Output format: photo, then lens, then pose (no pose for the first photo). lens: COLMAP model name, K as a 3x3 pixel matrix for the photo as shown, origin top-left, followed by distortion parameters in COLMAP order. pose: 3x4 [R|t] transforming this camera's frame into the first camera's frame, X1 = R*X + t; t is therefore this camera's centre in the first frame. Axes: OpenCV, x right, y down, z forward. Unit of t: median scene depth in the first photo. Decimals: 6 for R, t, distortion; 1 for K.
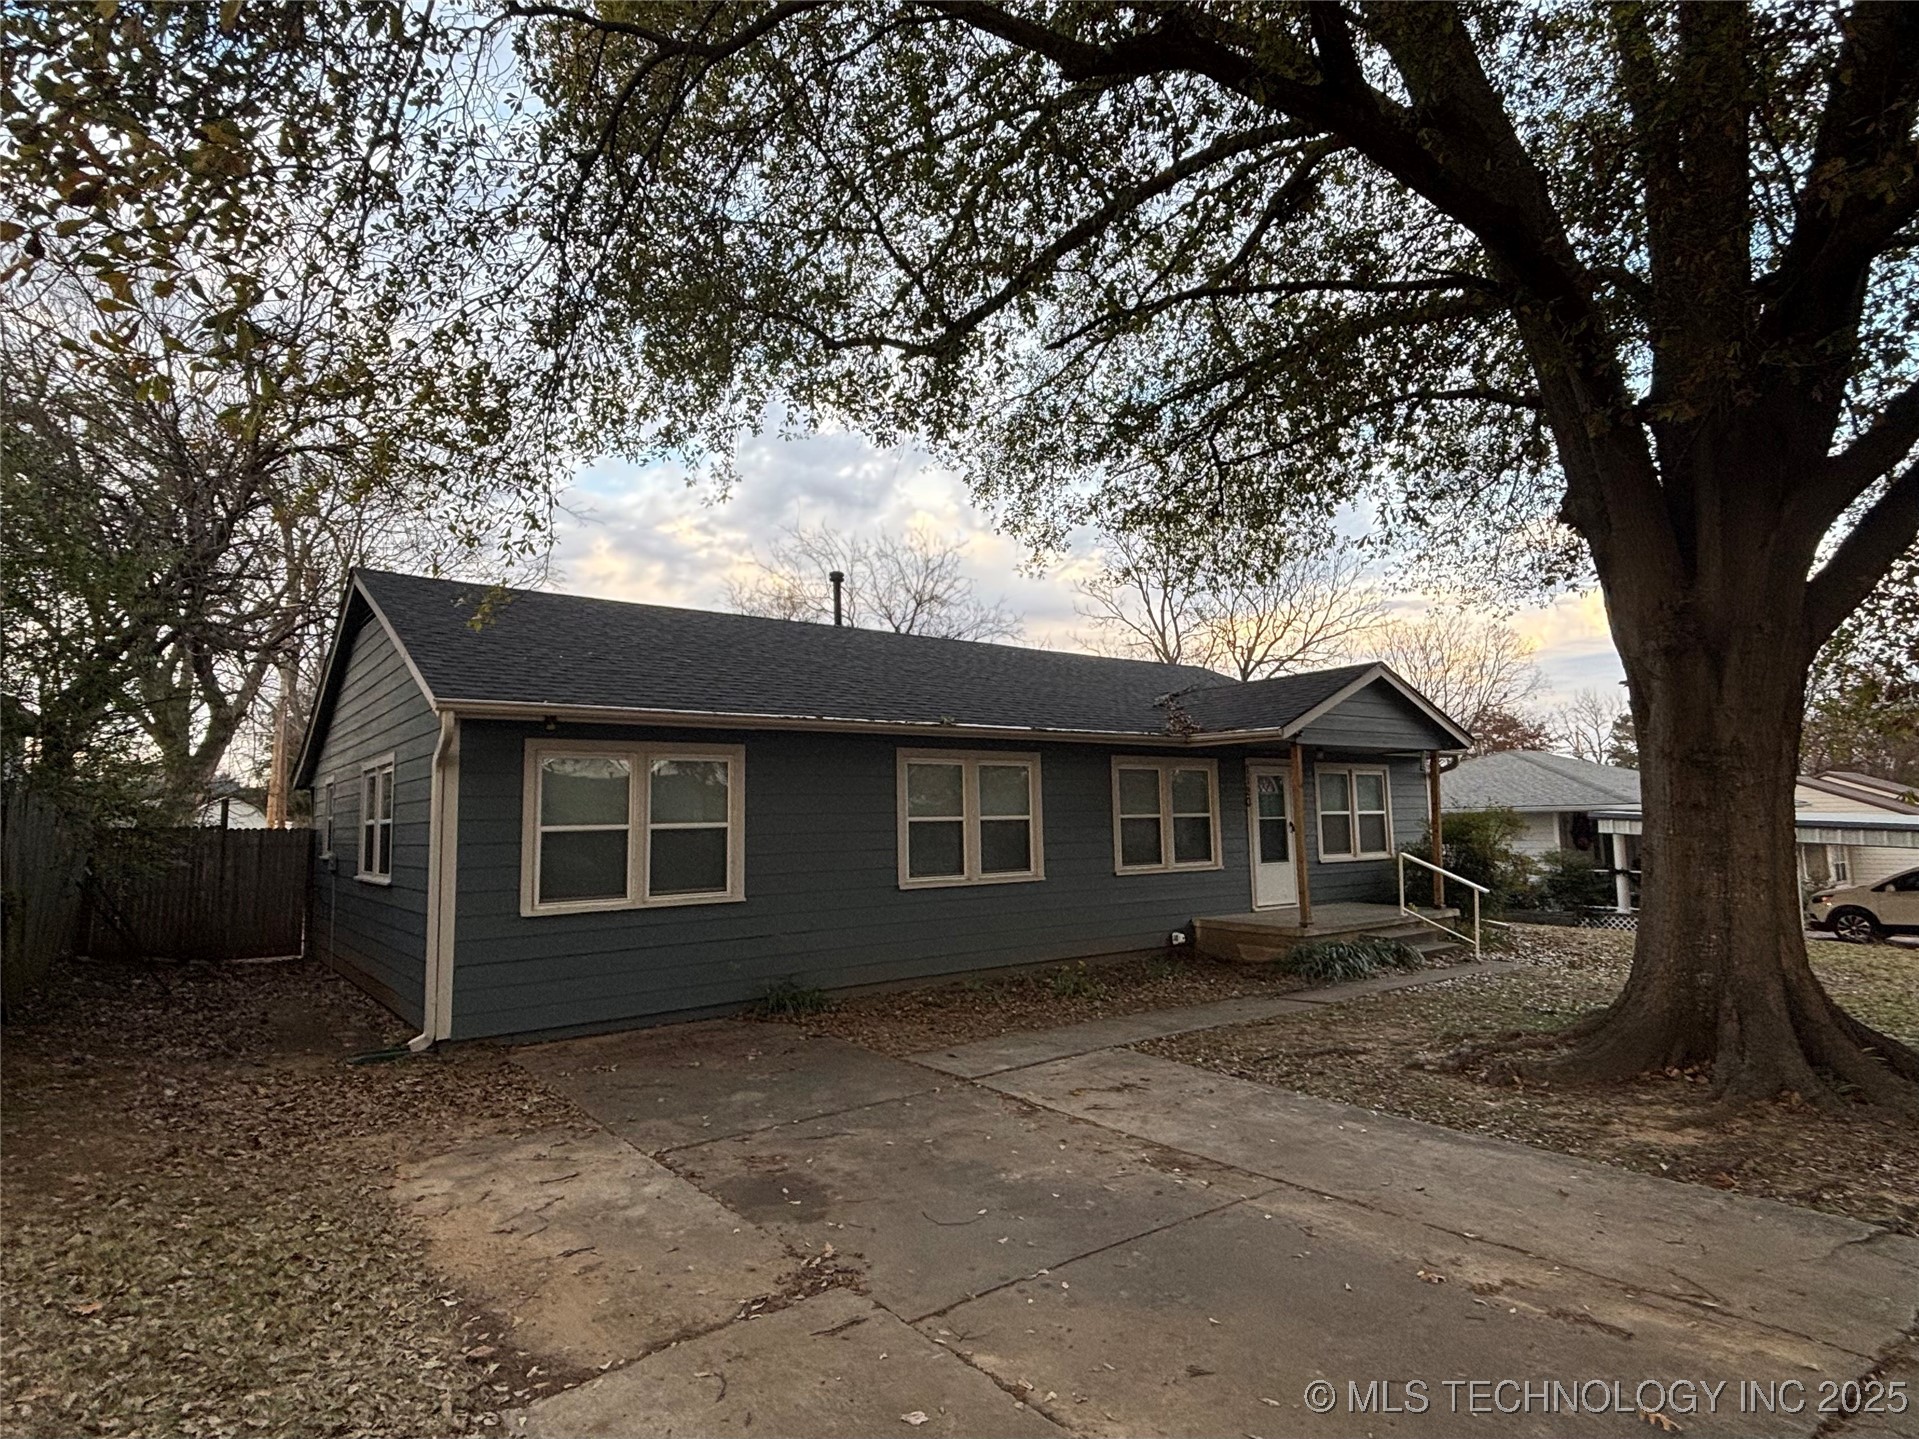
lens RADIAL K [[966.4, 0, 959.5], [0, 966.4, 719.5], [0, 0, 1]] dist [0.002718, 0.000193]
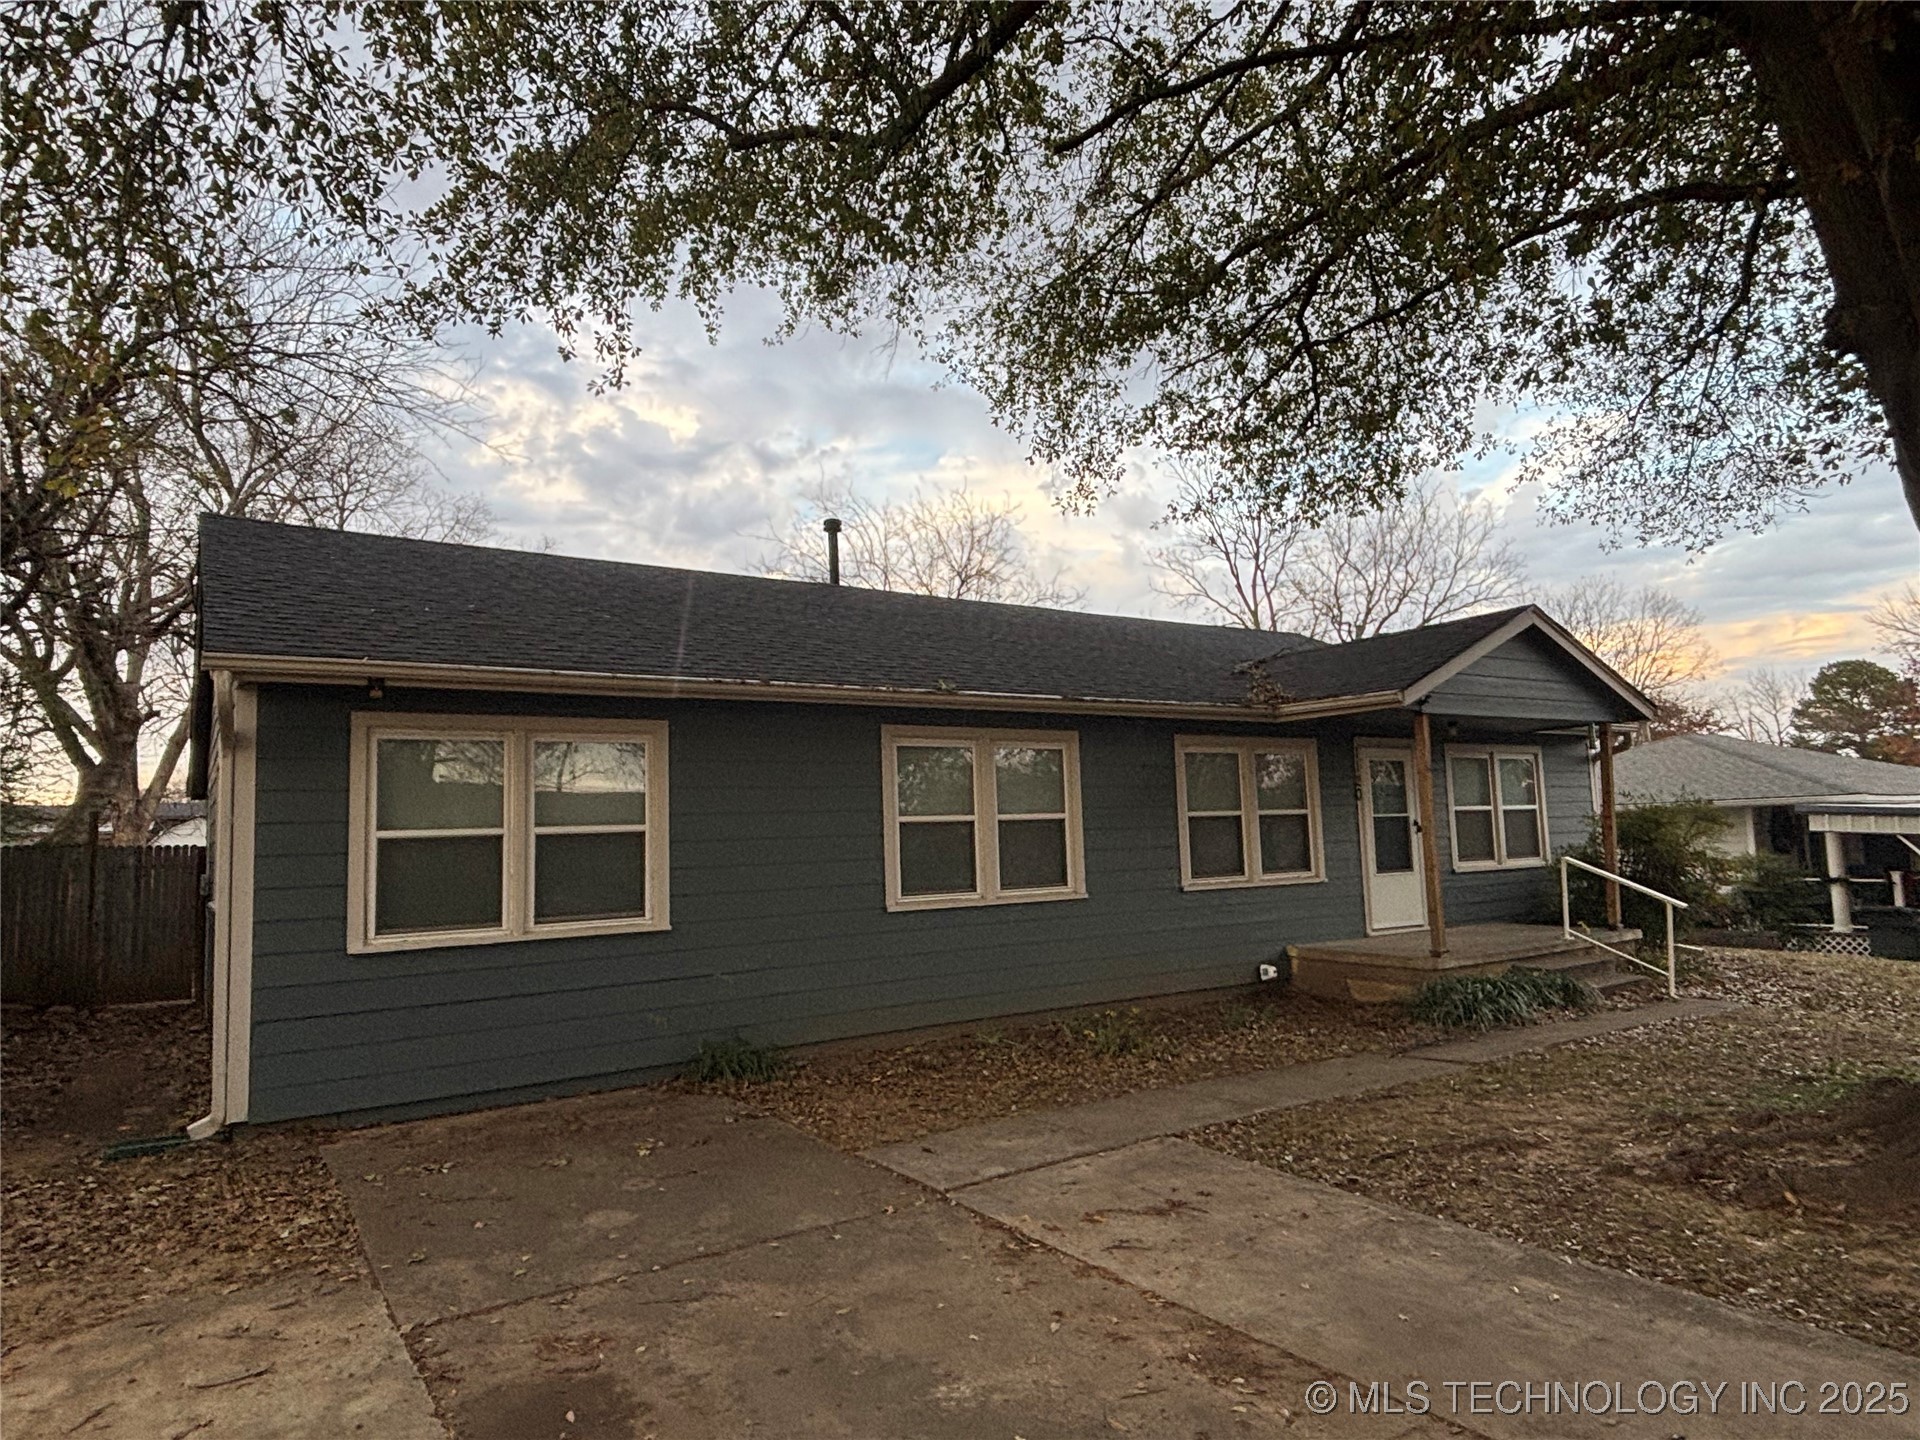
lens RADIAL K [[1113.8, 0, 960.0], [0, 1113.8, 720.0], [0, 0, 1]] dist [-0.005515, -0.001026]
pose [[0.998362, -0.019794, -0.053685, 0.051818], [0.019916, 0.999800, 0.001724, 0.031086], [0.053641, -0.002790, 0.998556, 0.165332]]
